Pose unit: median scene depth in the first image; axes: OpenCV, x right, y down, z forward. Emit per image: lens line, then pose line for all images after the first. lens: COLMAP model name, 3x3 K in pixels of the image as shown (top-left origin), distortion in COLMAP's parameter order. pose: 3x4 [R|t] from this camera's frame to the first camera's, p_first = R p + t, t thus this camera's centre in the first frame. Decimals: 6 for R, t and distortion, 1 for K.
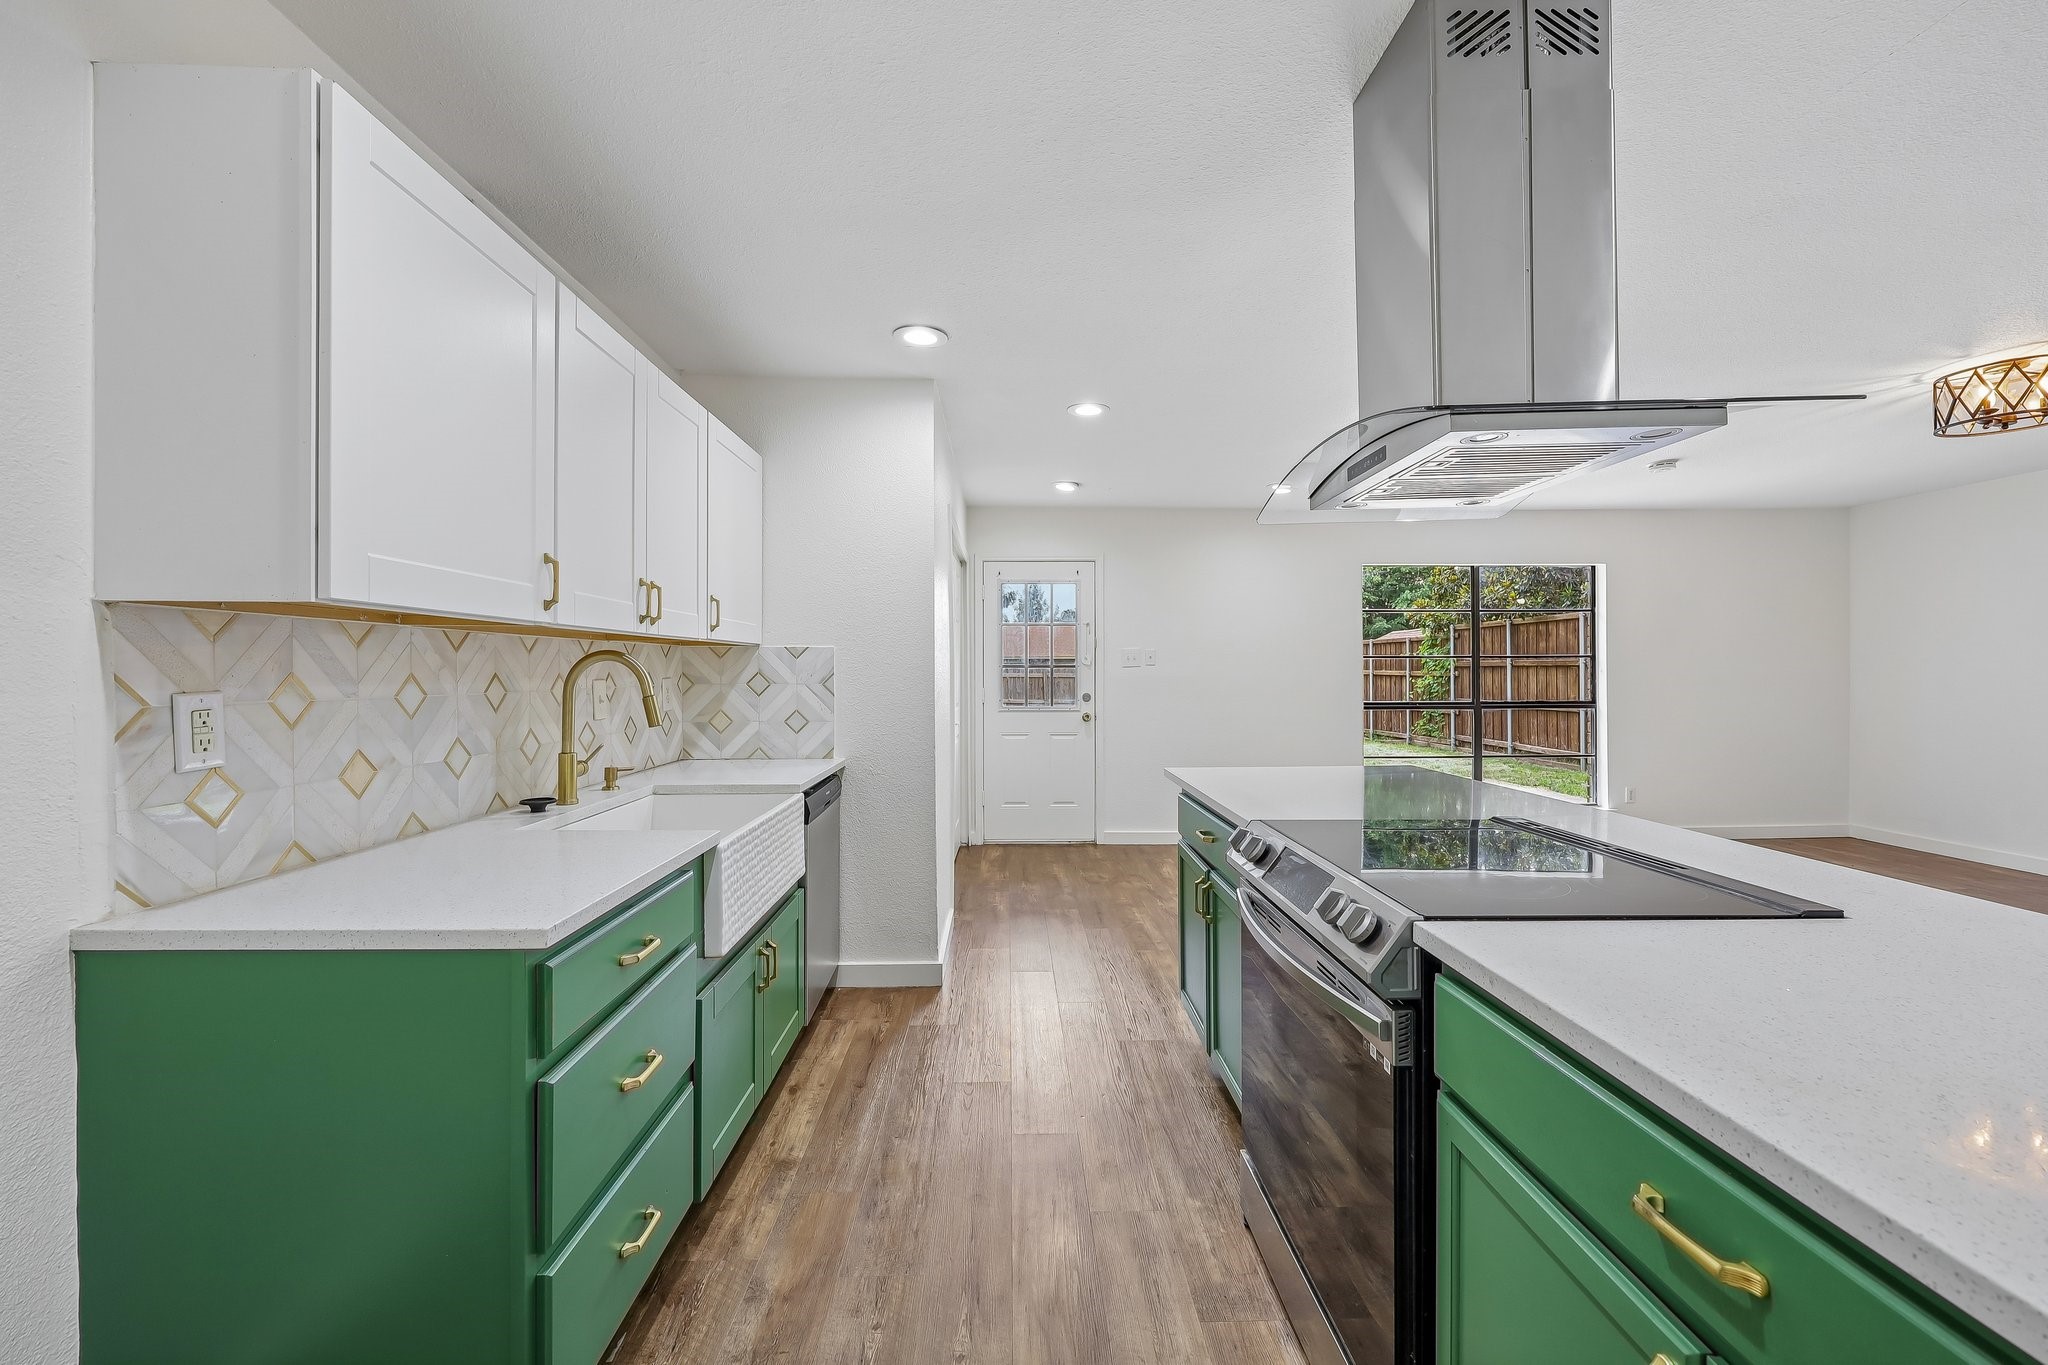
lens RADIAL K [[827.2, 0, 1031.7], [0, 827.2, 674.9], [0, 0, 1]] dist [-0.002536, -0.000443]
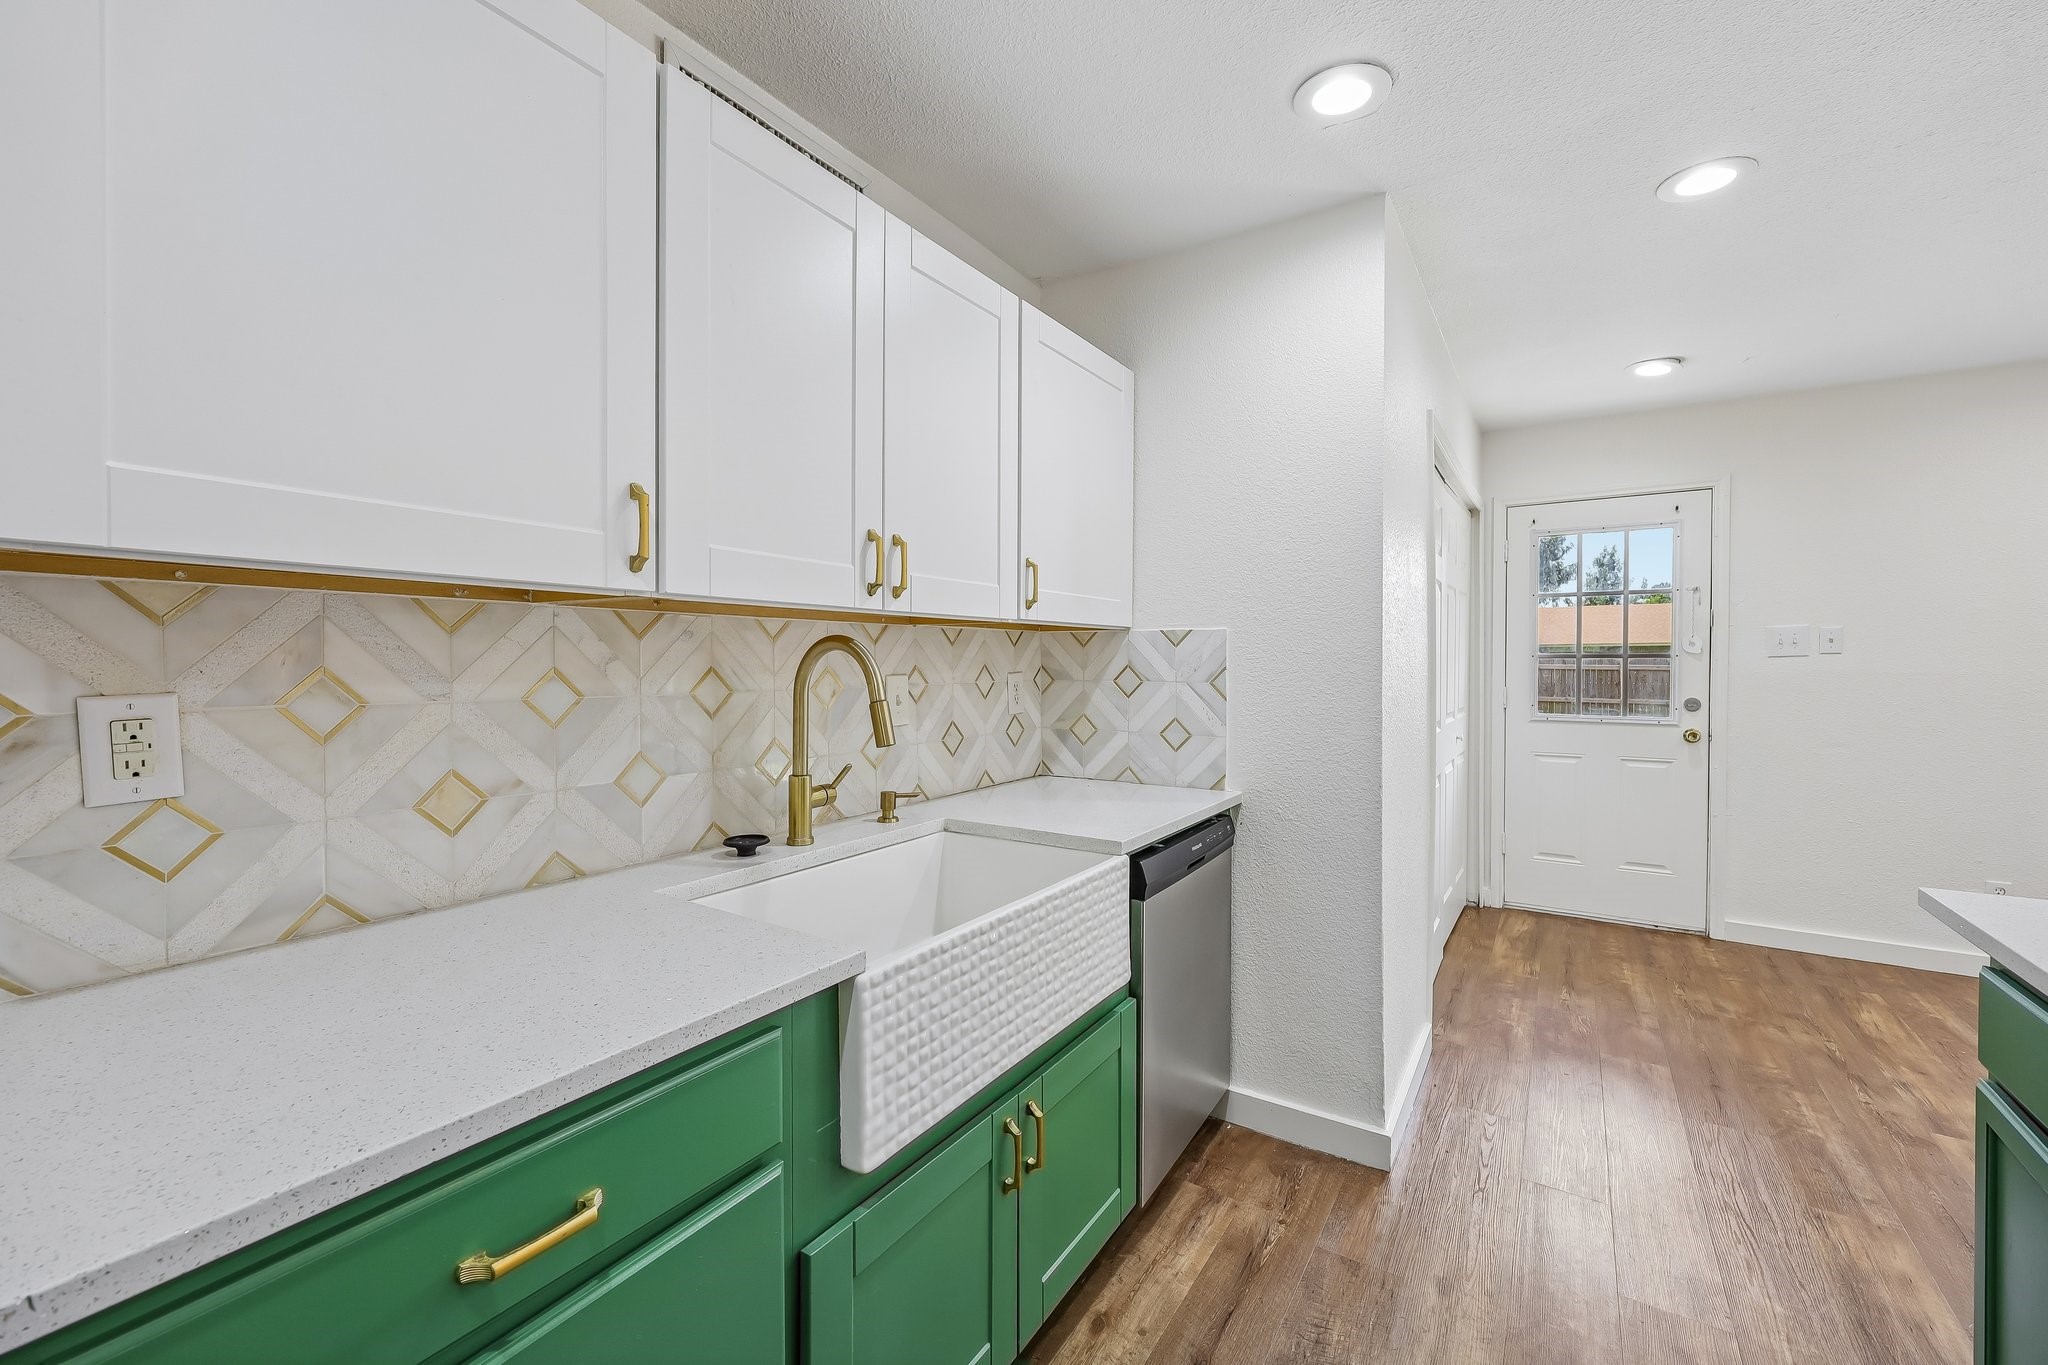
lens RADIAL K [[828.7, 0, 1027.8], [0, 828.7, 675.5], [0, 0, 1]] dist [0.000321, -0.000575]
pose [[0.820935, 0.009874, -0.570936, 0.022906], [-0.003305, 0.999916, 0.012541, -0.003606], [0.571012, -0.008408, 0.820899, 0.397717]]
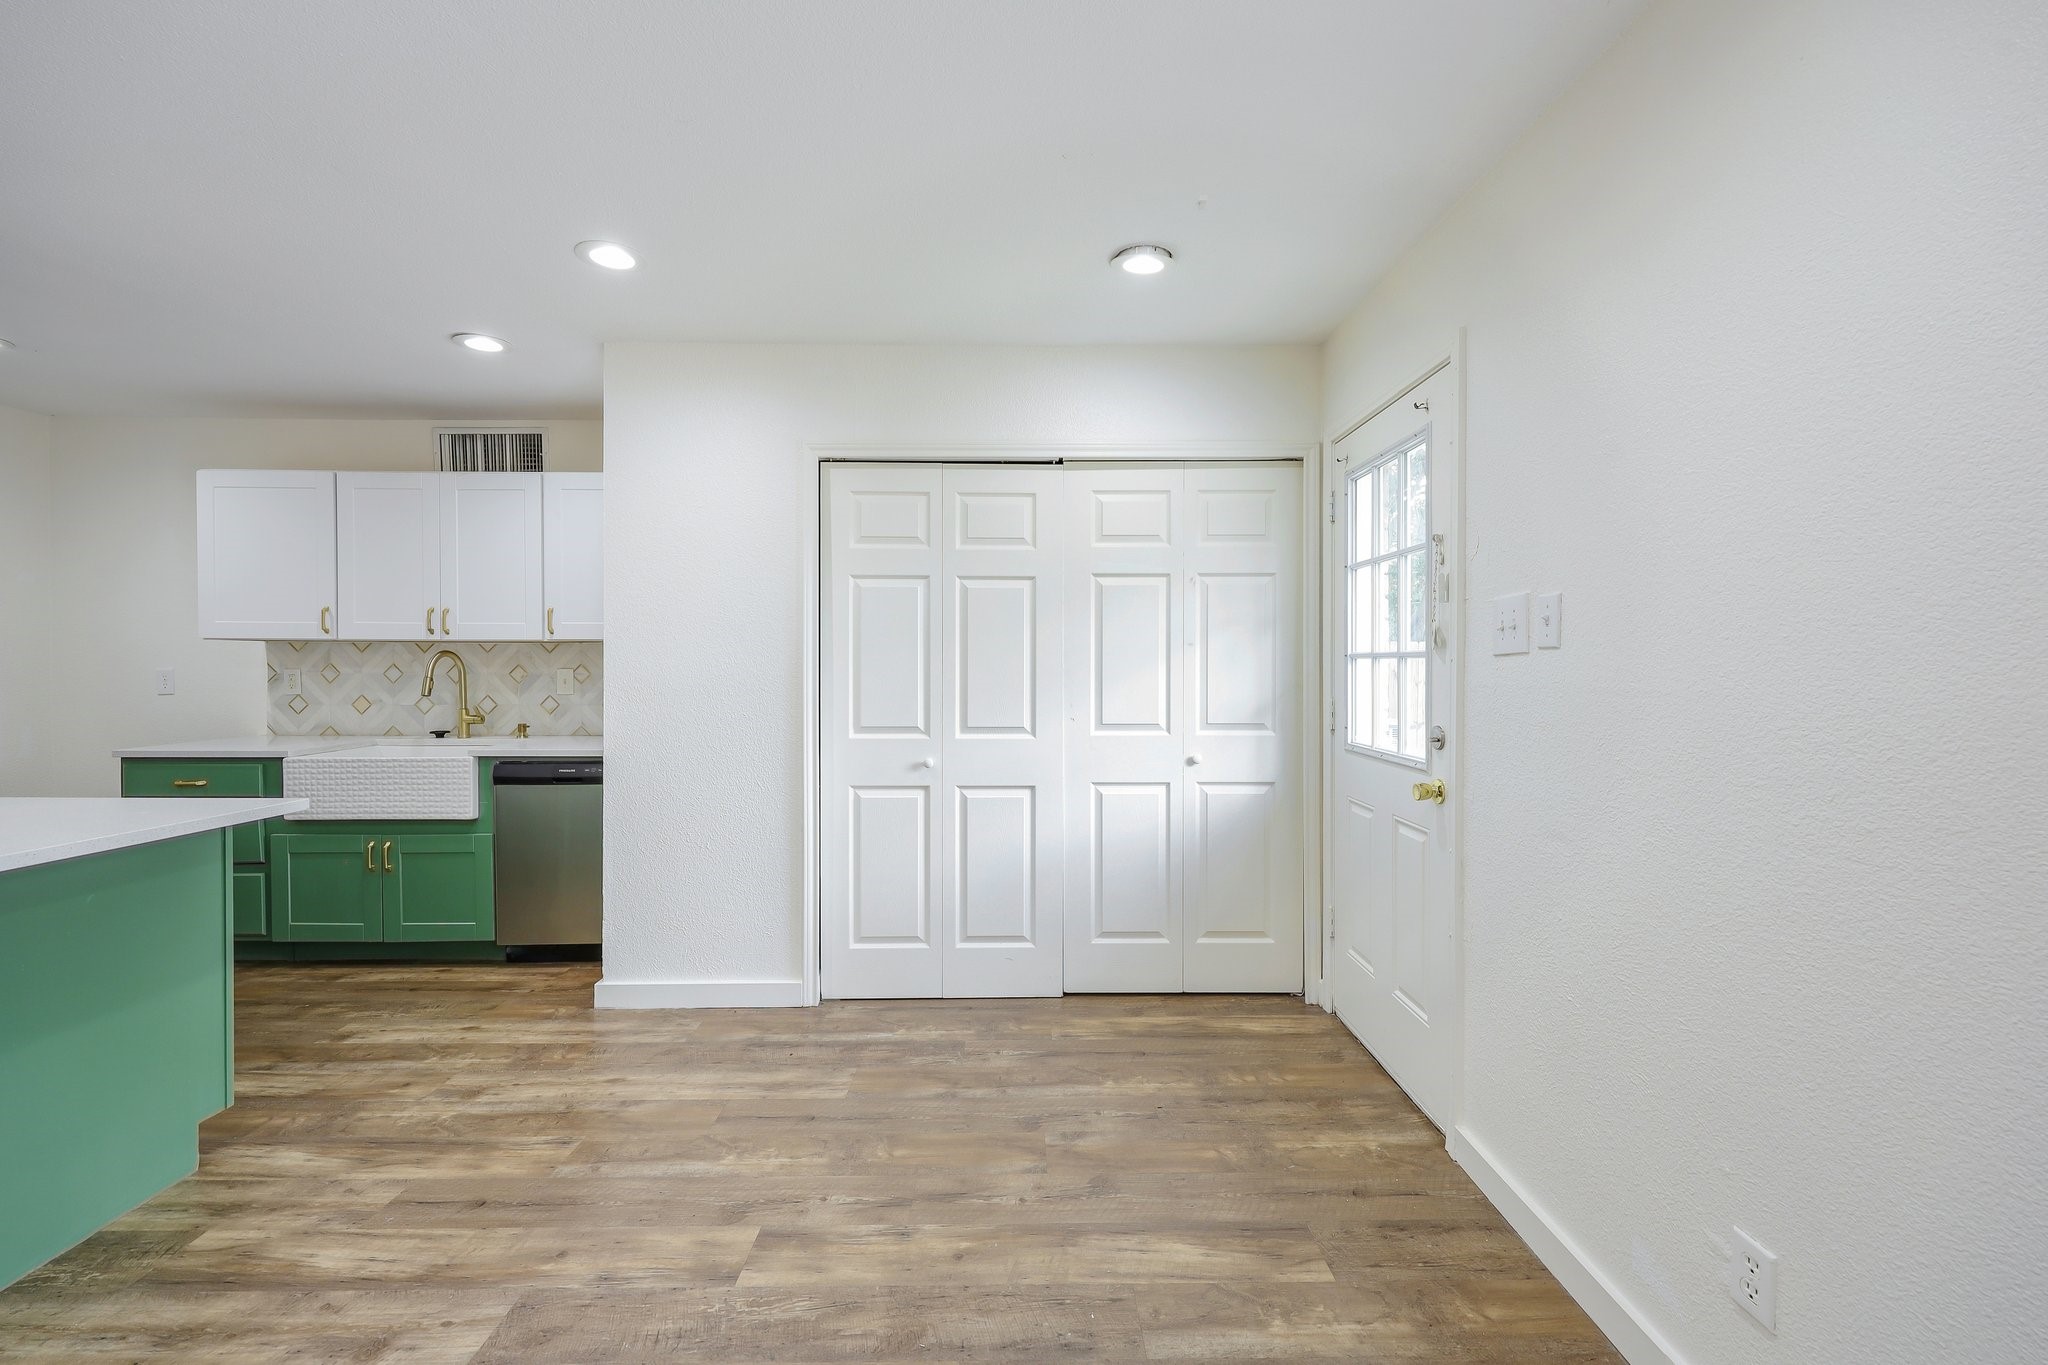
lens RADIAL K [[831.0, 0, 1026.3], [0, 831.0, 670.6], [0, 0, 1]] dist [0.000228, 0.000096]
pose [[-0.018137, 0.011369, -0.999771, 0.935105], [-0.006734, 0.999911, 0.011493, -0.012403], [0.999813, 0.006941, -0.018058, 1.752035]]
